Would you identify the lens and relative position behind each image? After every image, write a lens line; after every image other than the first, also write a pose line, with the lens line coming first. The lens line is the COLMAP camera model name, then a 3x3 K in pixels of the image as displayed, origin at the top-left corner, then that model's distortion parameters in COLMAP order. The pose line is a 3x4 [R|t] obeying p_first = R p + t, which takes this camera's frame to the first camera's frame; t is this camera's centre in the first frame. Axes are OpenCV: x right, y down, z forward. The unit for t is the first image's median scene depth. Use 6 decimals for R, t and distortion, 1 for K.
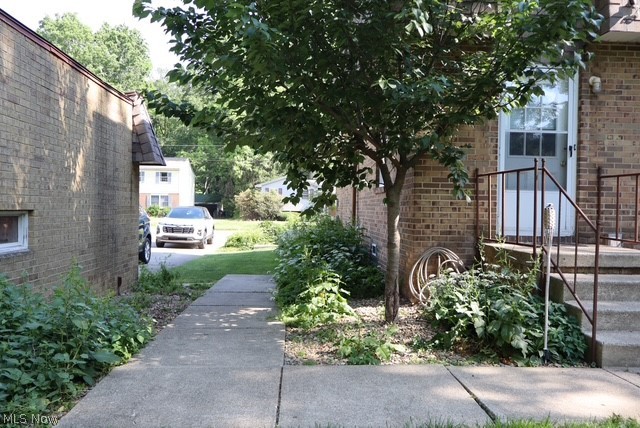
lens RADIAL K [[586.5, 0, 319.6], [0, 586.5, 214.9], [0, 0, 1]] dist [0.015662, 0.000000]
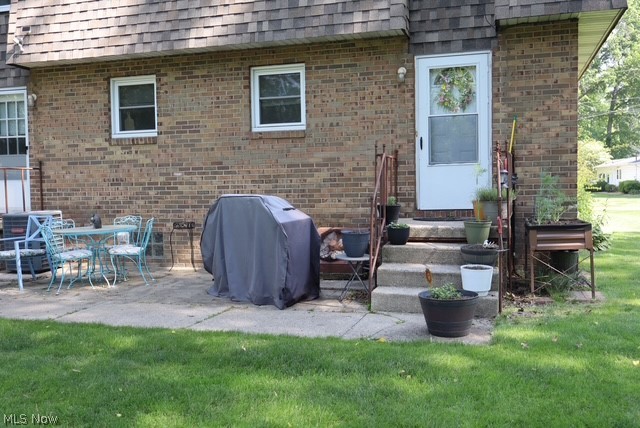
lens RADIAL K [[635.9, 0, 316.6], [0, 635.9, 212.0], [0, 0, 1]] dist [0.019072, 0.000000]
pose [[0.925222, -0.016230, -0.379080, 1.612895], [0.030958, 0.998983, 0.032787, 0.006490], [0.378162, -0.042070, 0.924783, -0.116171]]
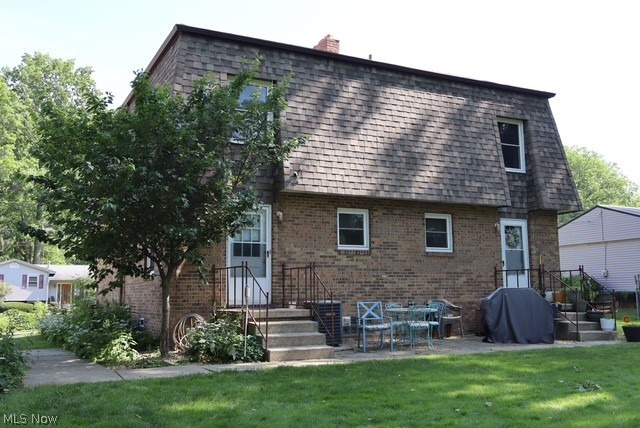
lens RADIAL K [[635.9, 0, 323.0], [0, 635.9, 217.8], [0, 0, 1]] dist [0.019072, 0.000000]
pose [[0.920235, 0.020037, 0.390852, -0.154914], [0.028322, 0.992660, -0.117571, 0.009664], [-0.390339, 0.119263, 0.912914, -0.779099]]
